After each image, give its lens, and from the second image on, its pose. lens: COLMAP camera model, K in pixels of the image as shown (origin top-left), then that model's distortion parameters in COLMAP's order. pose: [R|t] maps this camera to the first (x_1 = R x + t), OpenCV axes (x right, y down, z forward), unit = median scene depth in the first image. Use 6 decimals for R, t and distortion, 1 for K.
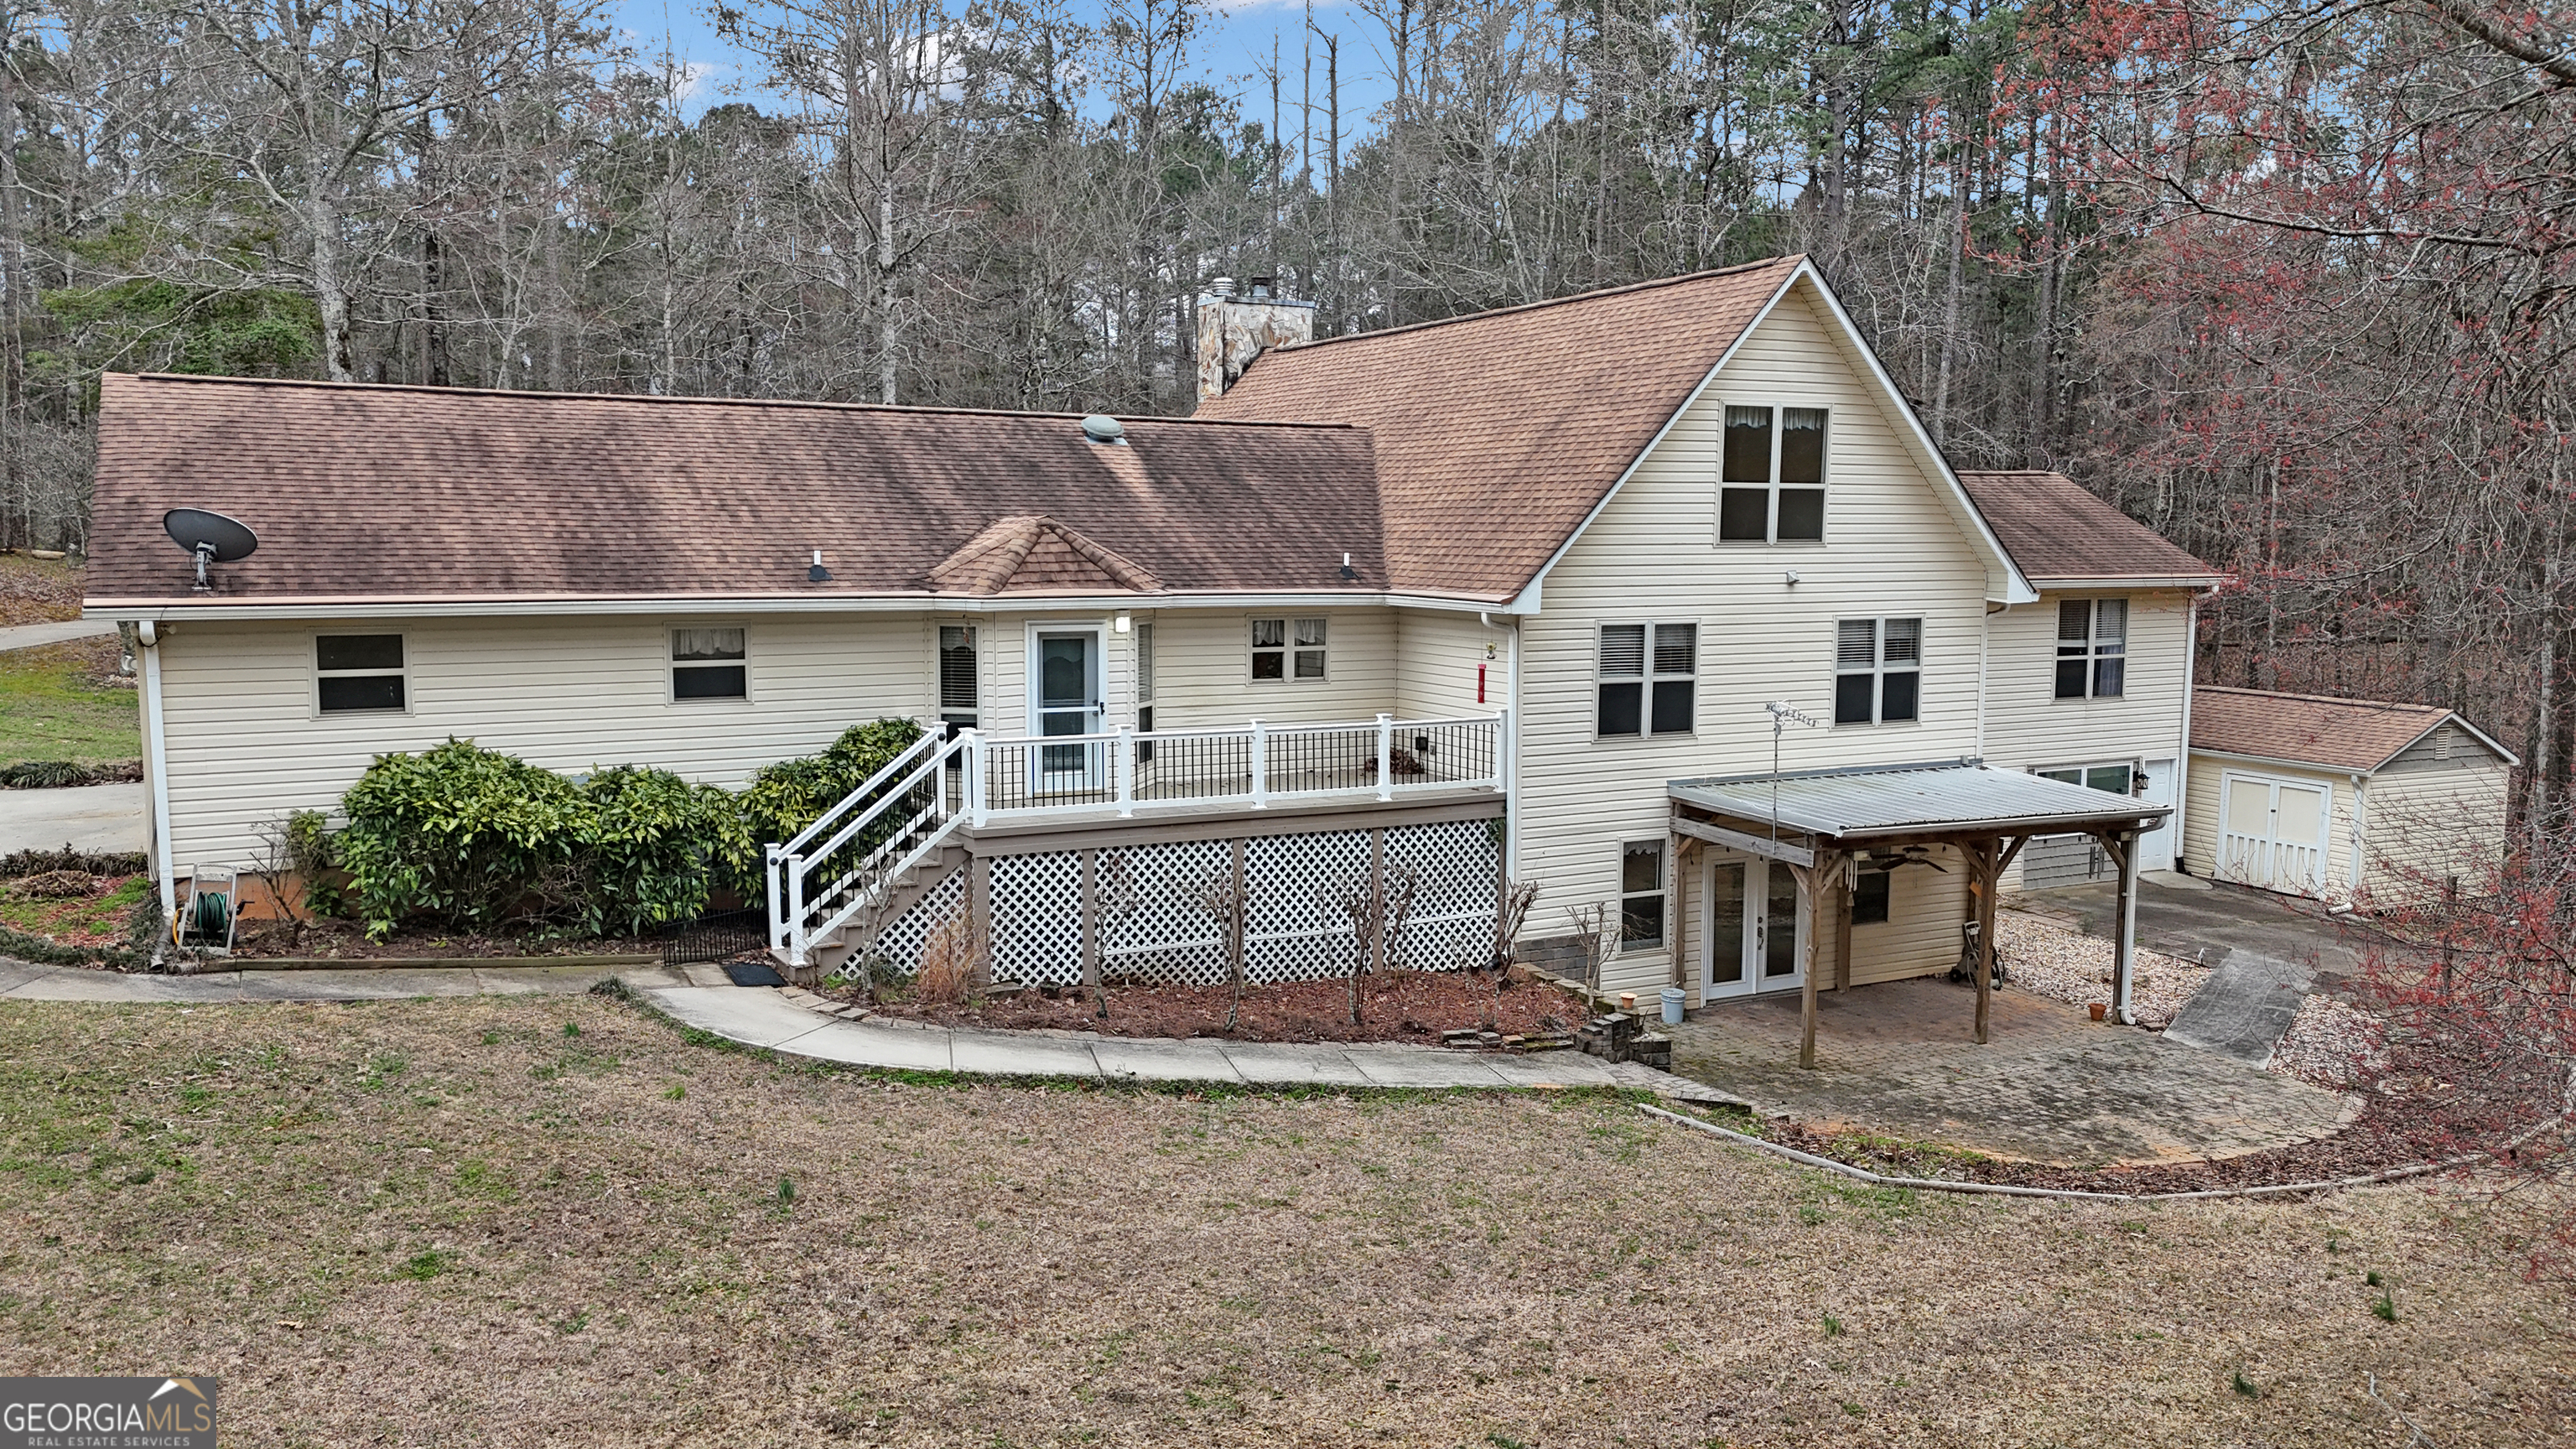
lens RADIAL K [[1918.3, 0, 1281.9], [0, 1918.3, 725.5], [0, 0, 1]] dist [0.047190, -0.017117]
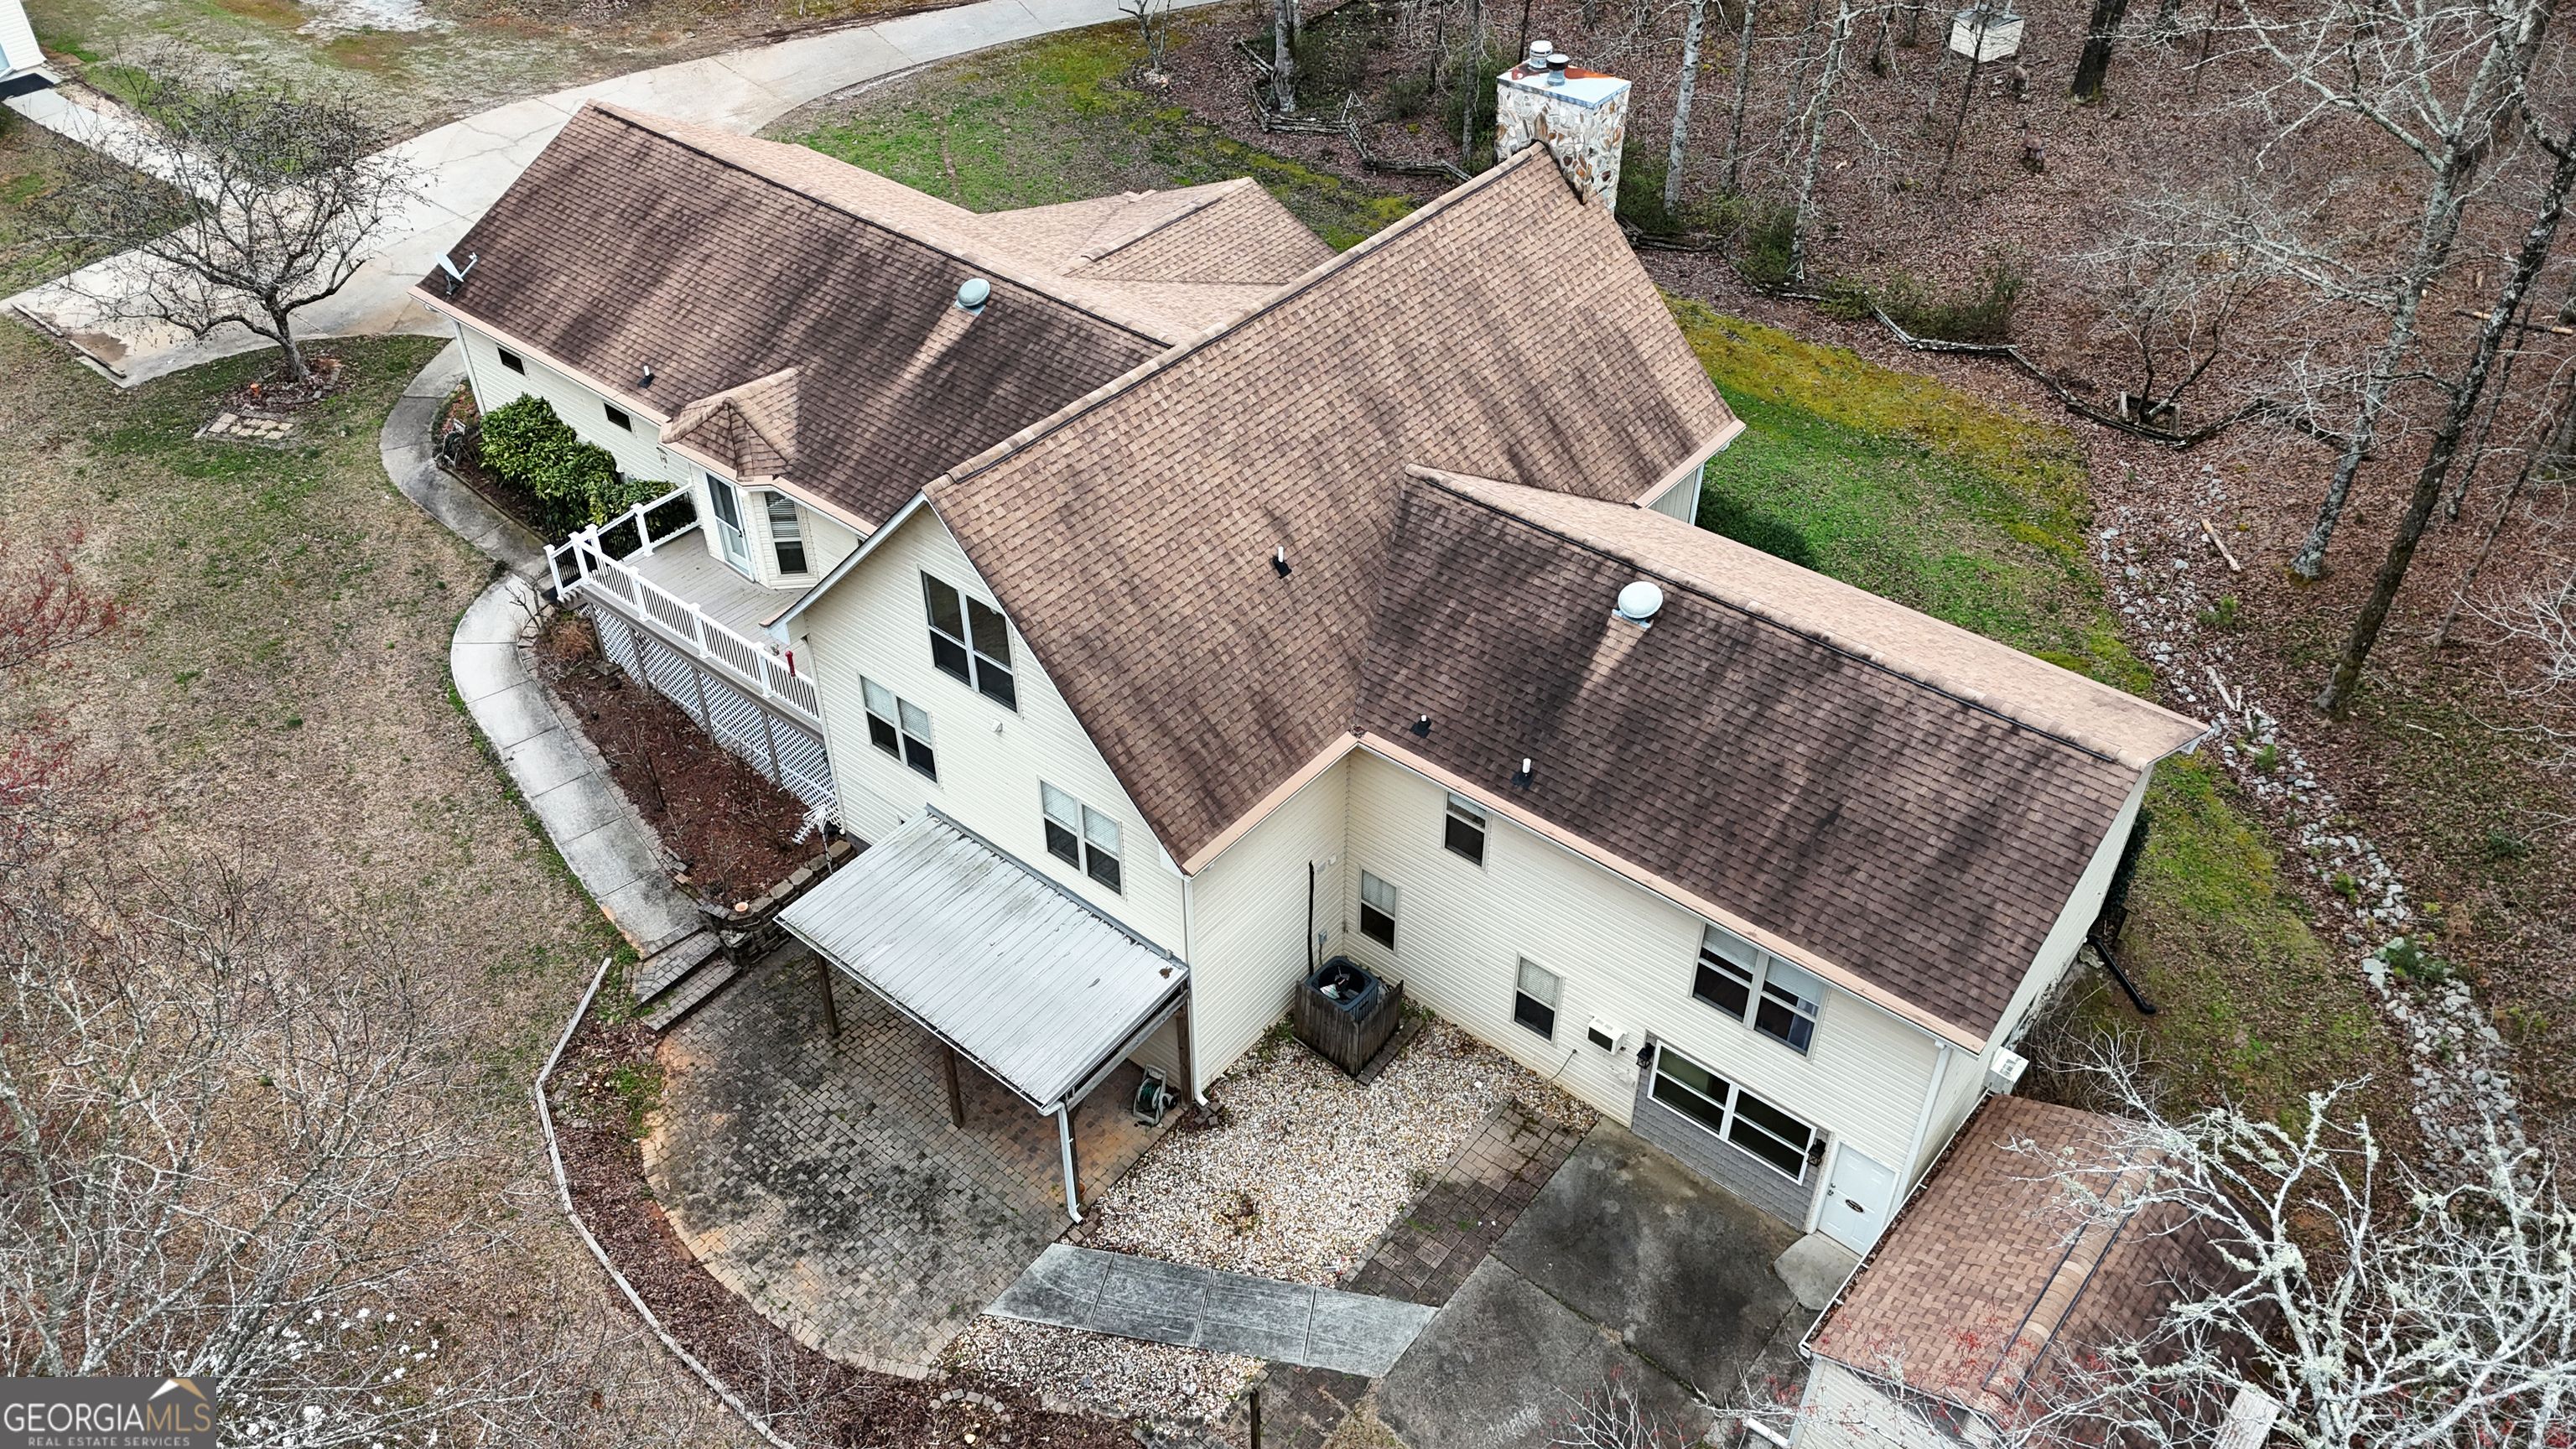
lens RADIAL K [[1918.3, 0, 1280.0], [0, 1918.3, 739.2], [0, 0, 1]] dist [0.047190, -0.017117]
pose [[0.377486, 0.584887, -0.717922, 1.239236], [-0.090553, 0.794880, 0.599972, -0.822625], [0.921577, -0.161471, 0.353019, 0.847596]]
